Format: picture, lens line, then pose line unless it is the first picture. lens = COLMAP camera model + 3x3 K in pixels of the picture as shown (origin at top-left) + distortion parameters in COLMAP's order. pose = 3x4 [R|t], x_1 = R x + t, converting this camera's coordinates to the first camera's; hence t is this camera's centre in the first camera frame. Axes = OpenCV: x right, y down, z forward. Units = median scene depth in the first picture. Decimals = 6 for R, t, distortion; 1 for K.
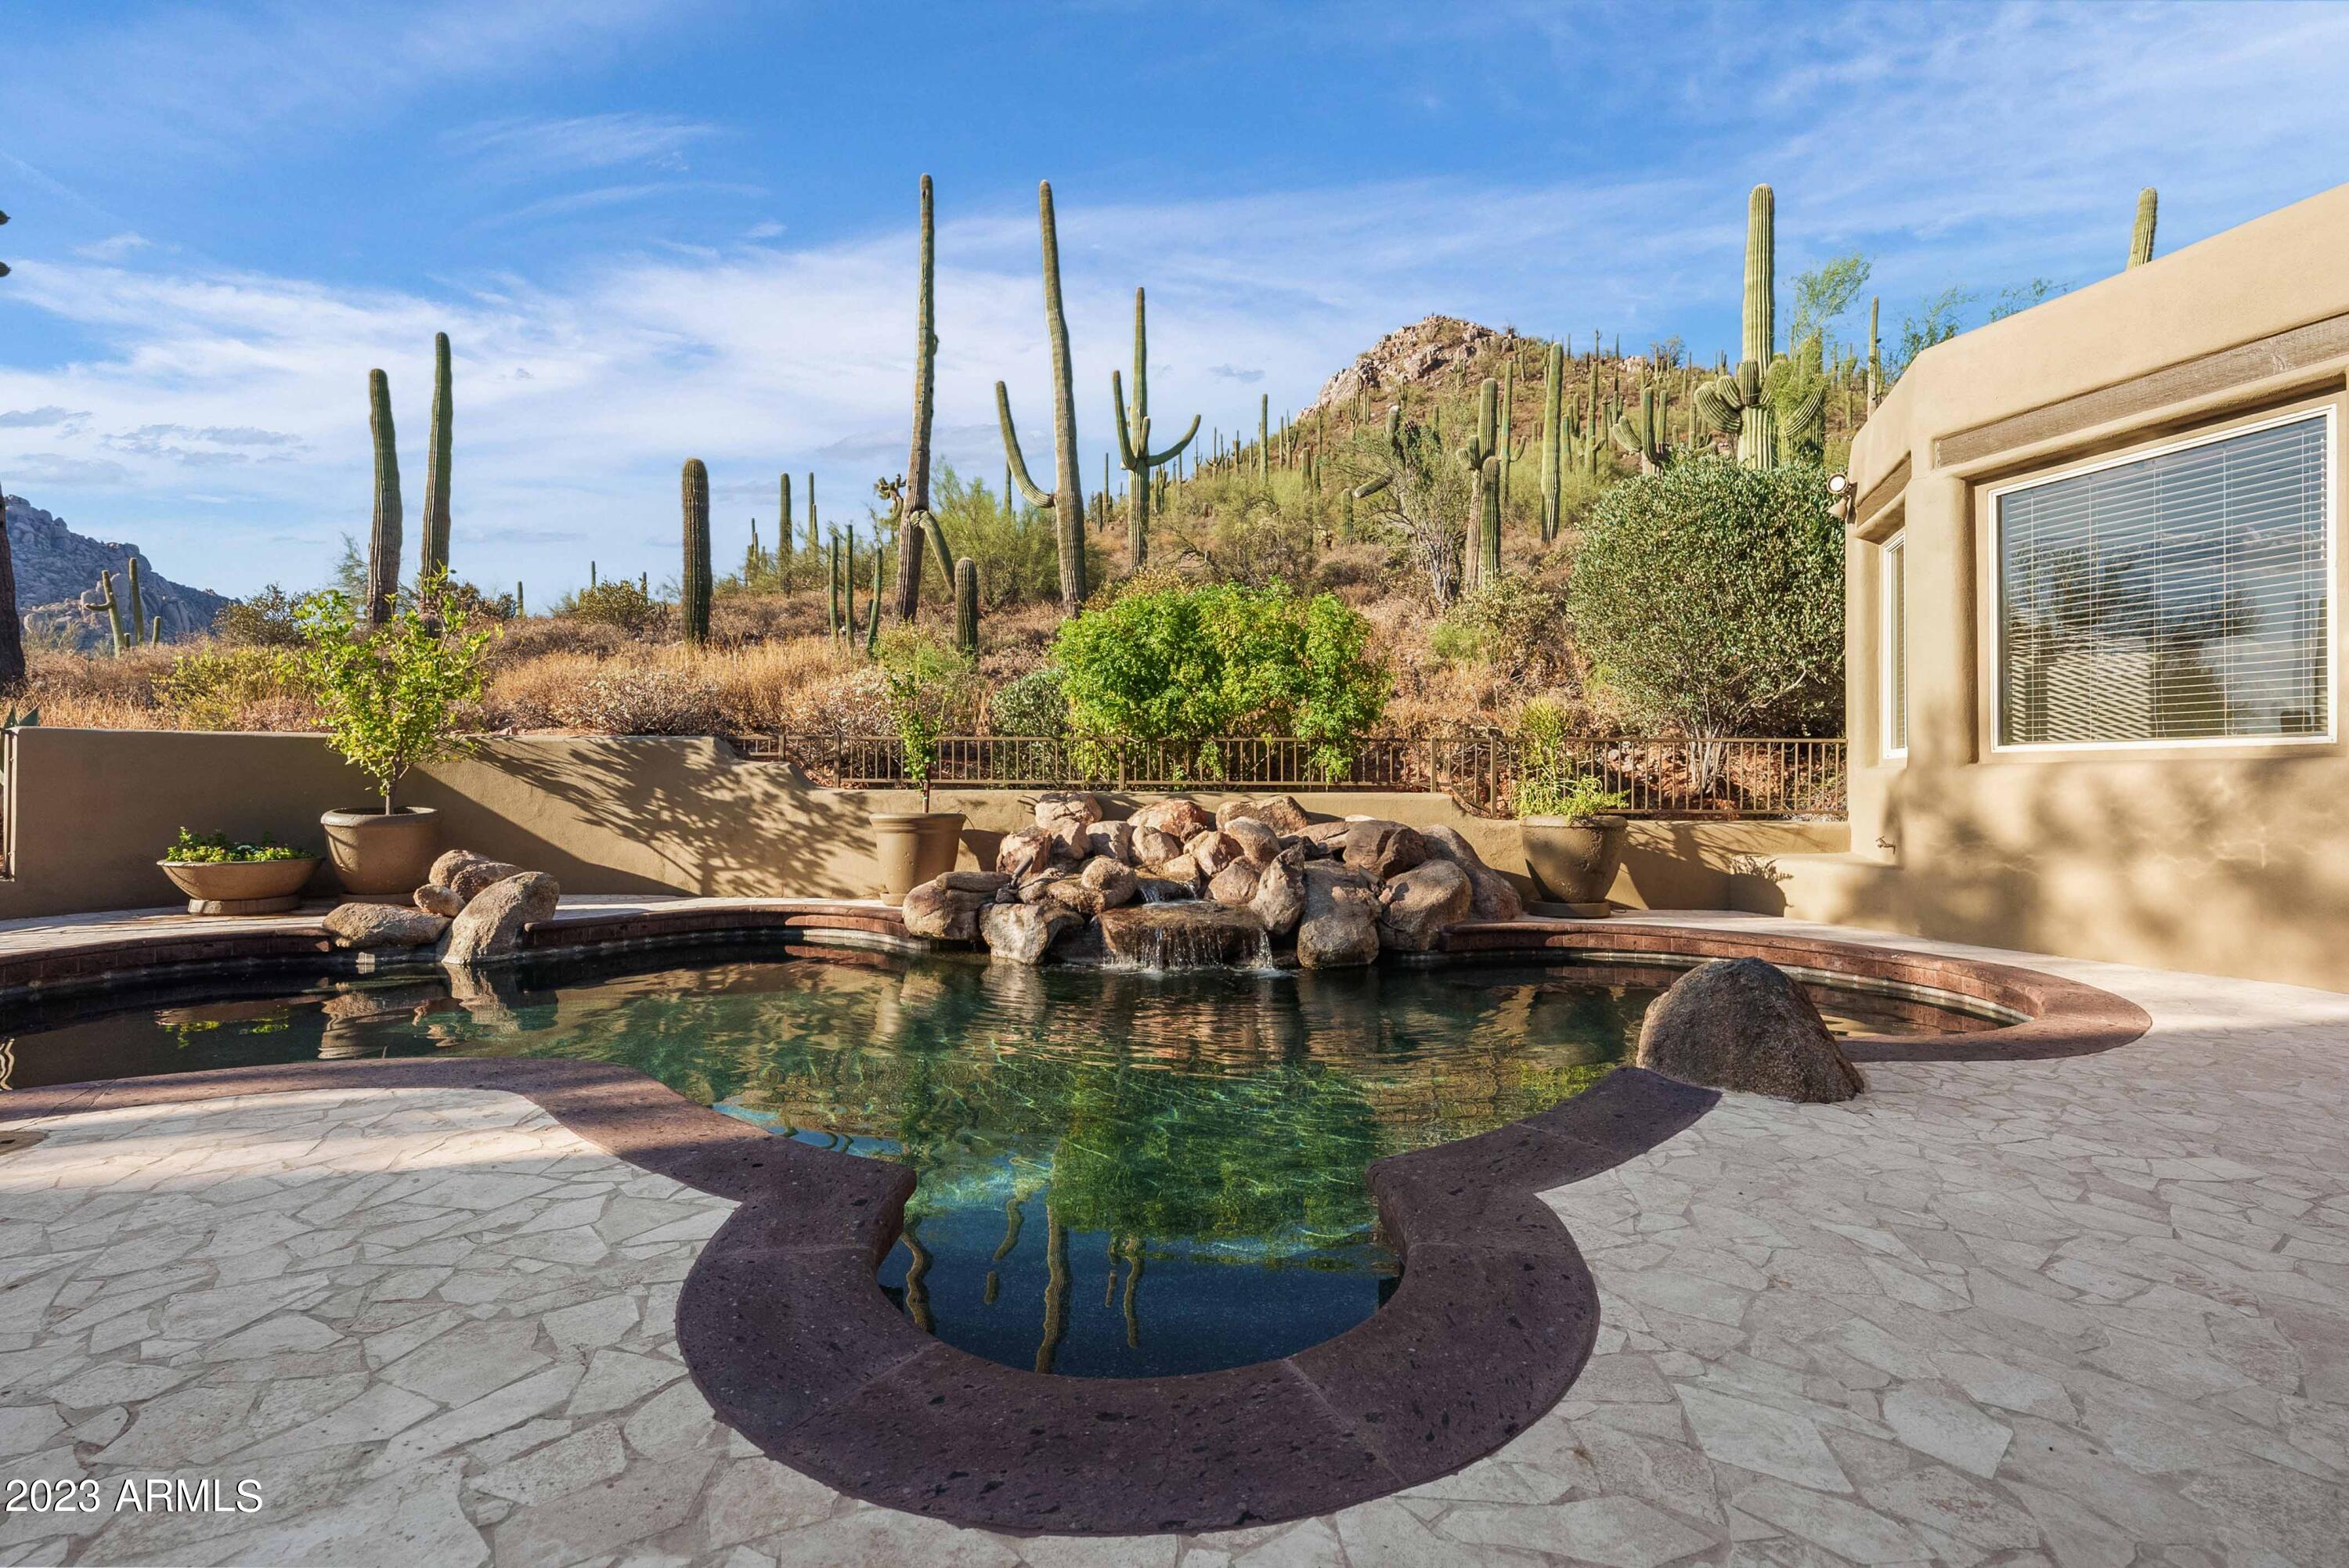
lens RADIAL K [[1061.5, 0, 1169.9], [0, 1061.5, 774.4], [0, 0, 1]] dist [0.000696, 0.000098]
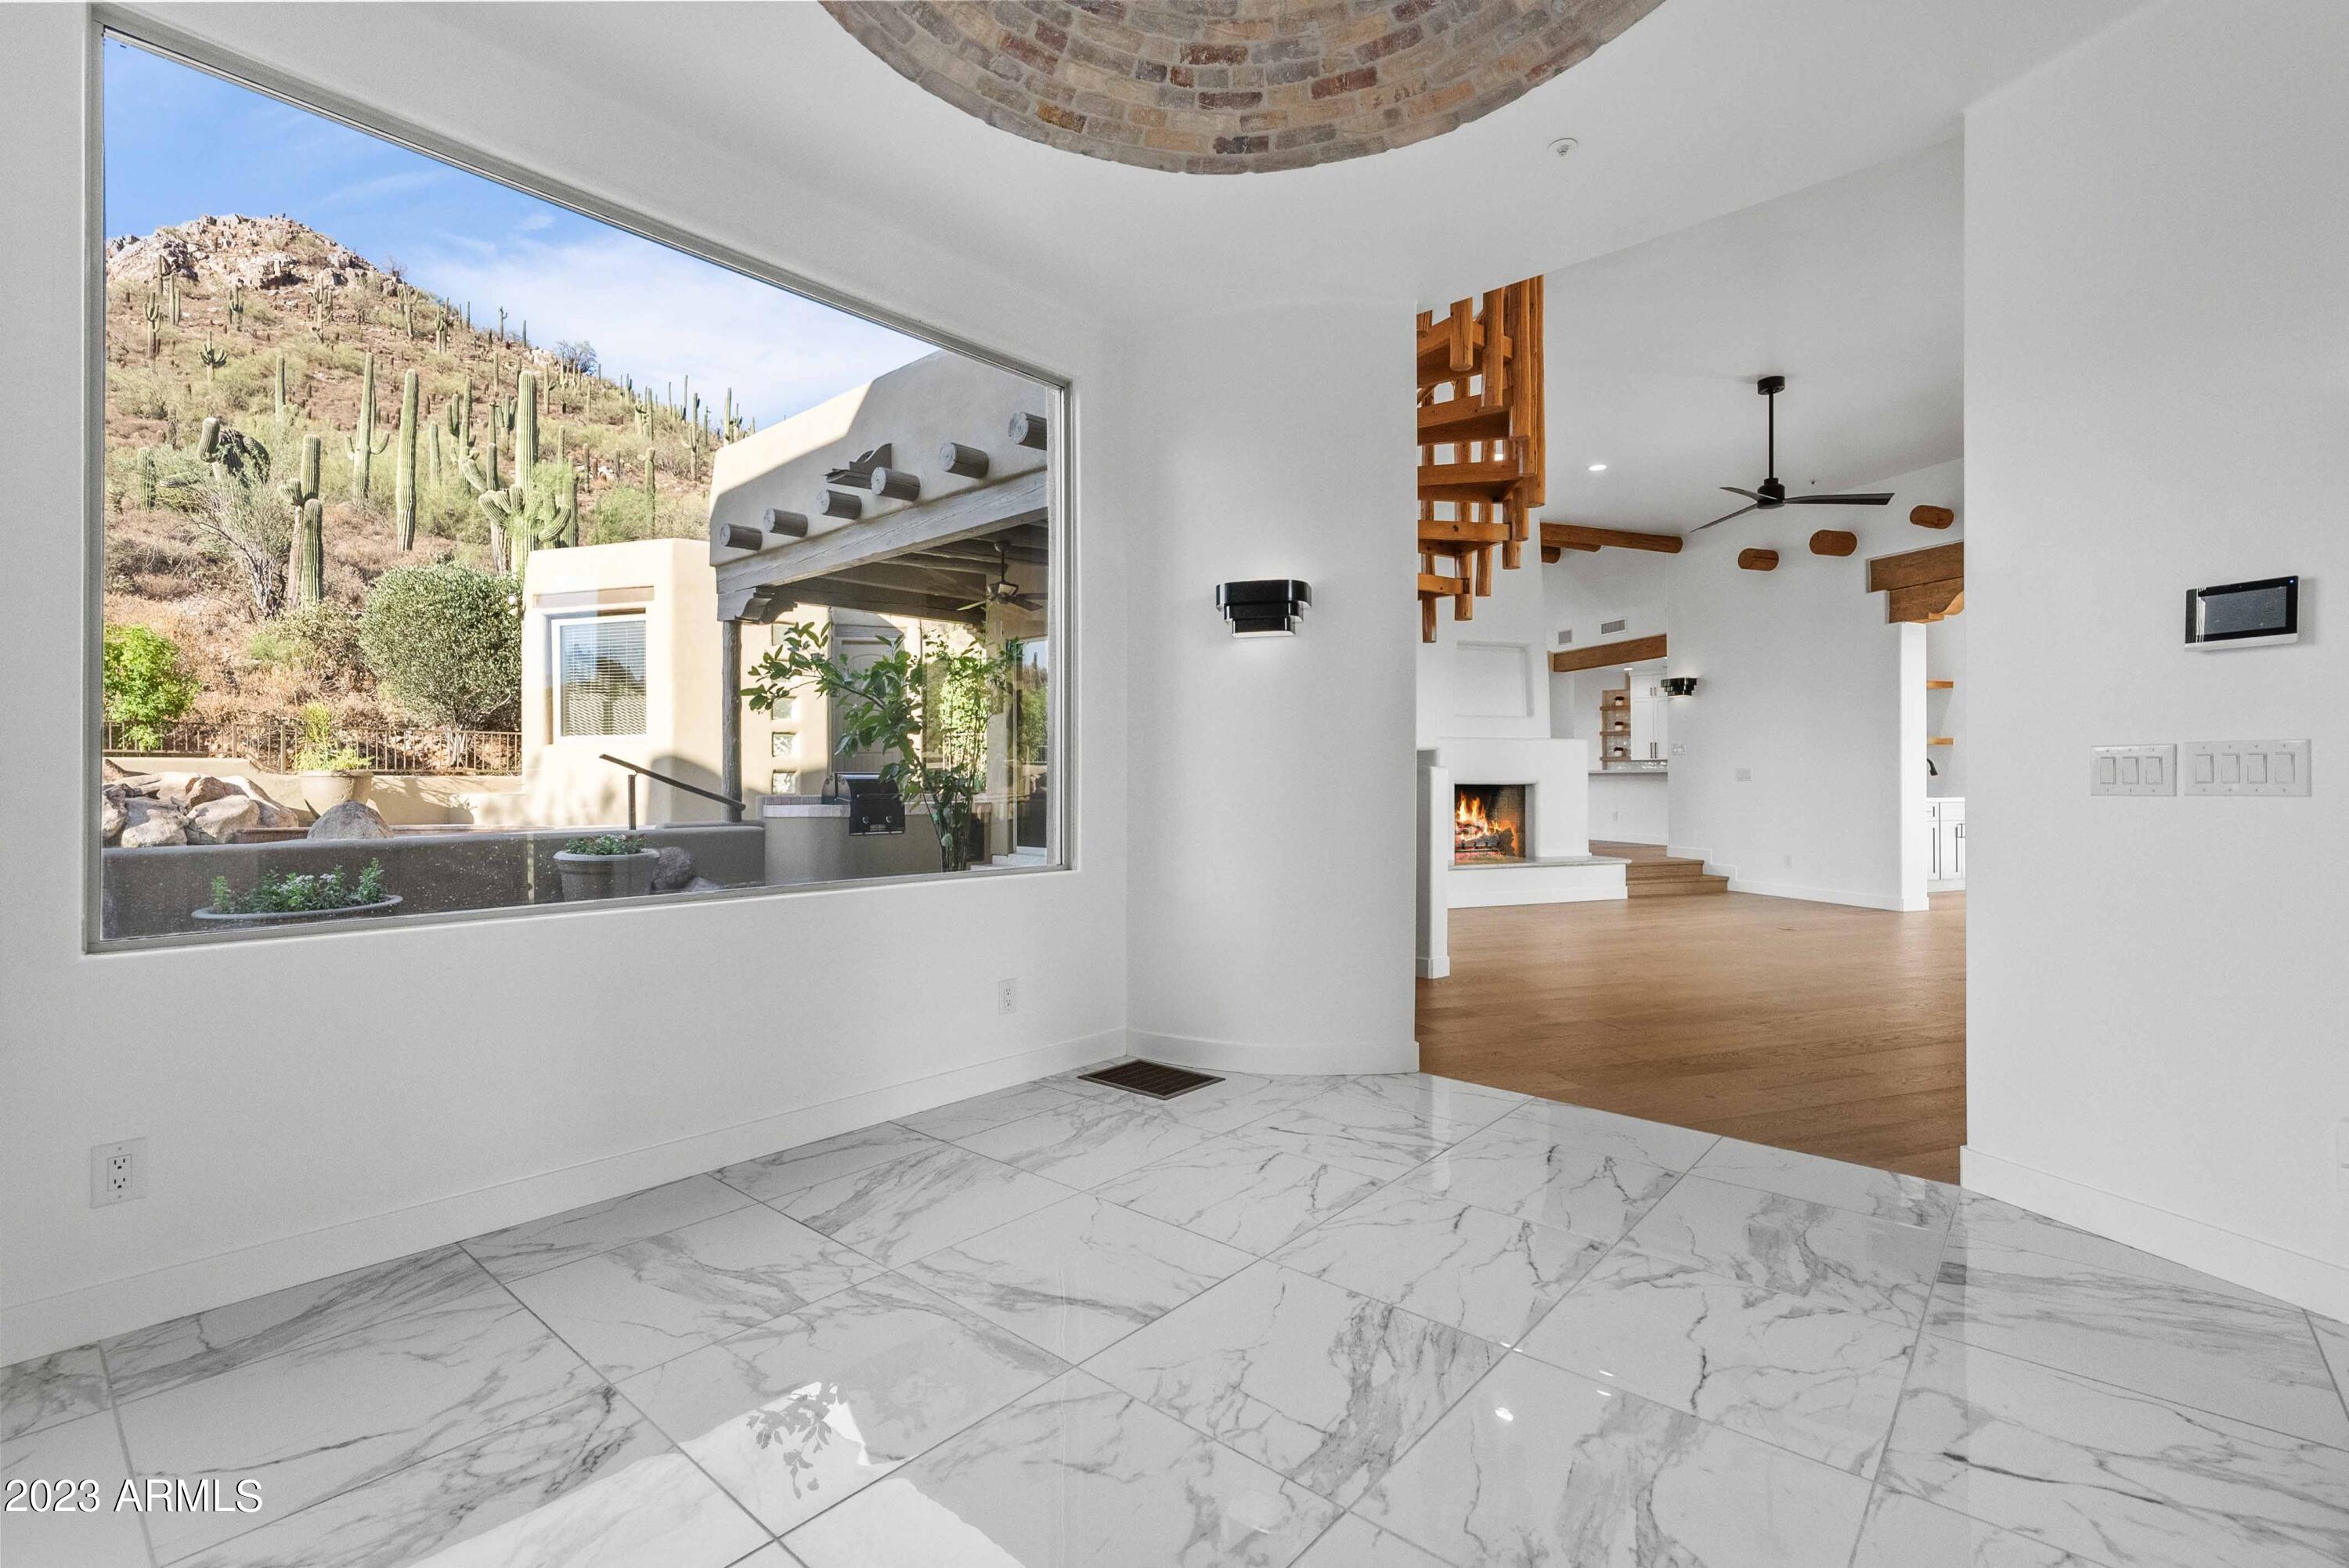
lens RADIAL K [[1053.5, 0, 1187.6], [0, 1053.5, 777.5], [0, 0, 1]] dist [0.002834, 0.000733]
pose [[0.584719, -0.002152, 0.811233, -0.201126], [-0.002291, 0.999988, 0.004304, 0.036377], [-0.811233, -0.004375, 0.584707, -1.087127]]
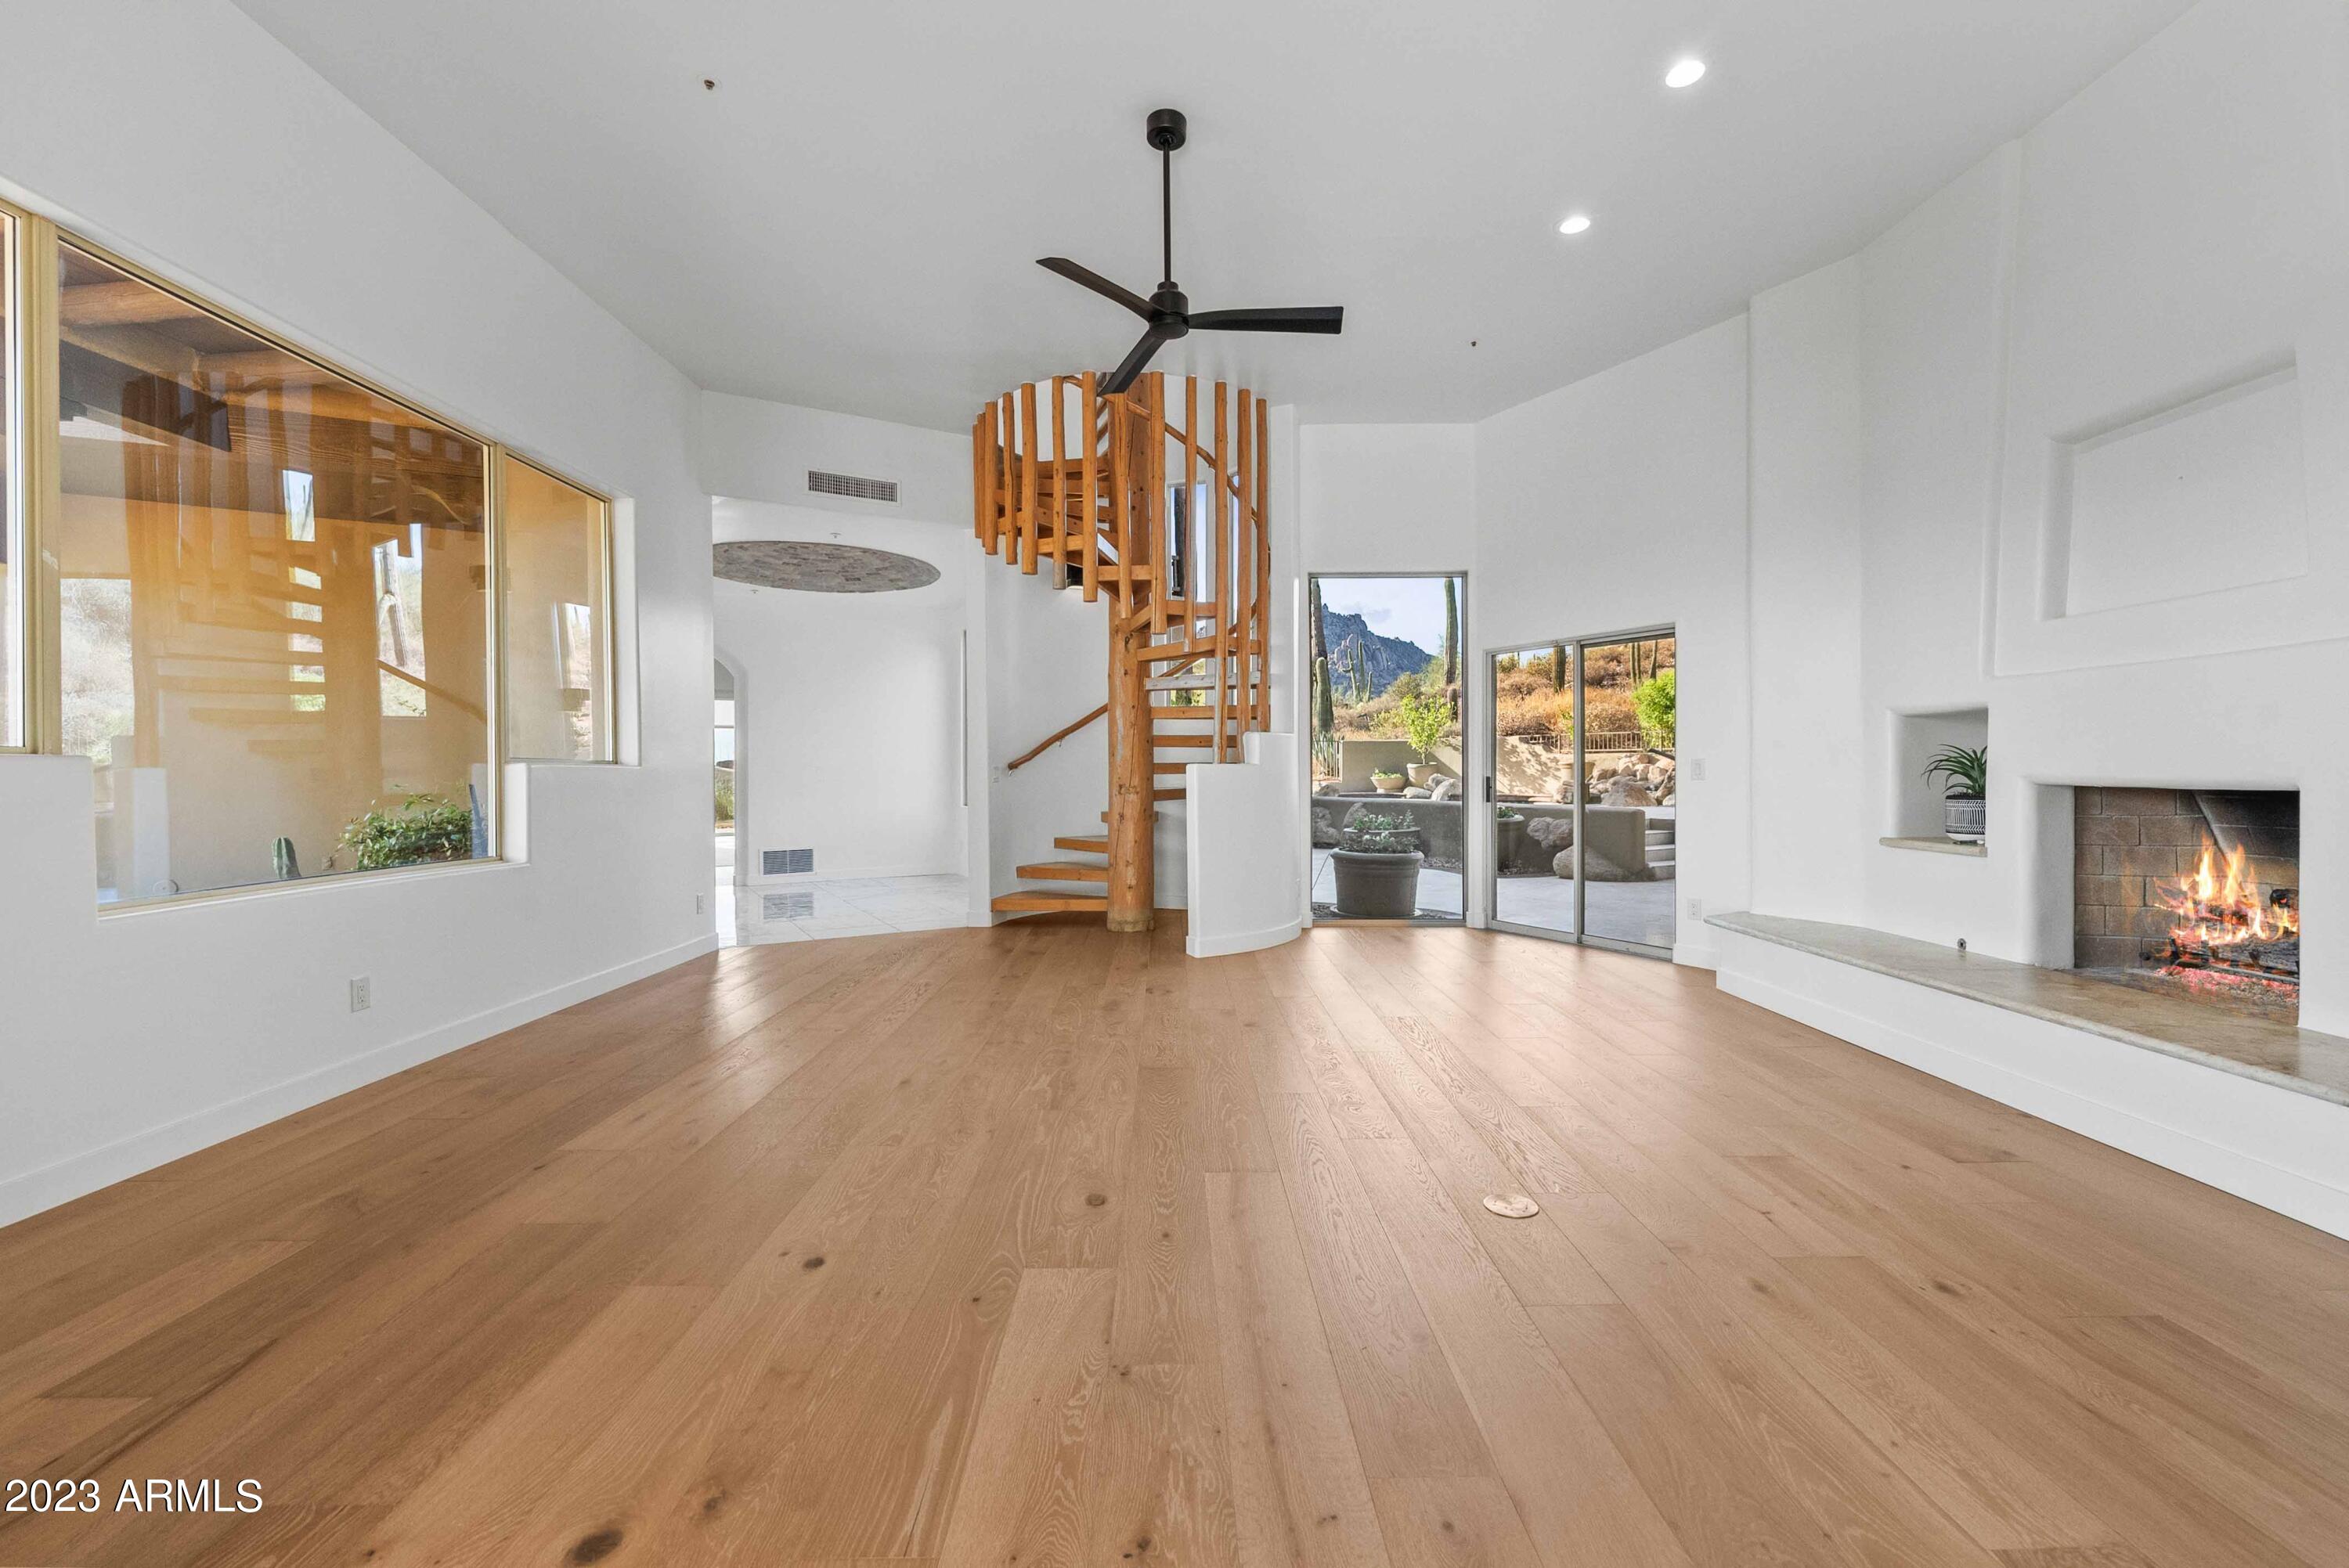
lens RADIAL K [[971.3, 0, 1174.5], [0, 971.3, 784.0], [0, 0, 1]] dist [-0.001018, -0.000024]
pose [[0.569709, 0.006921, -0.821817, 1.184362], [0.013410, 0.999753, 0.017716, 0.033917], [0.821737, -0.021113, 0.569476, -1.221544]]
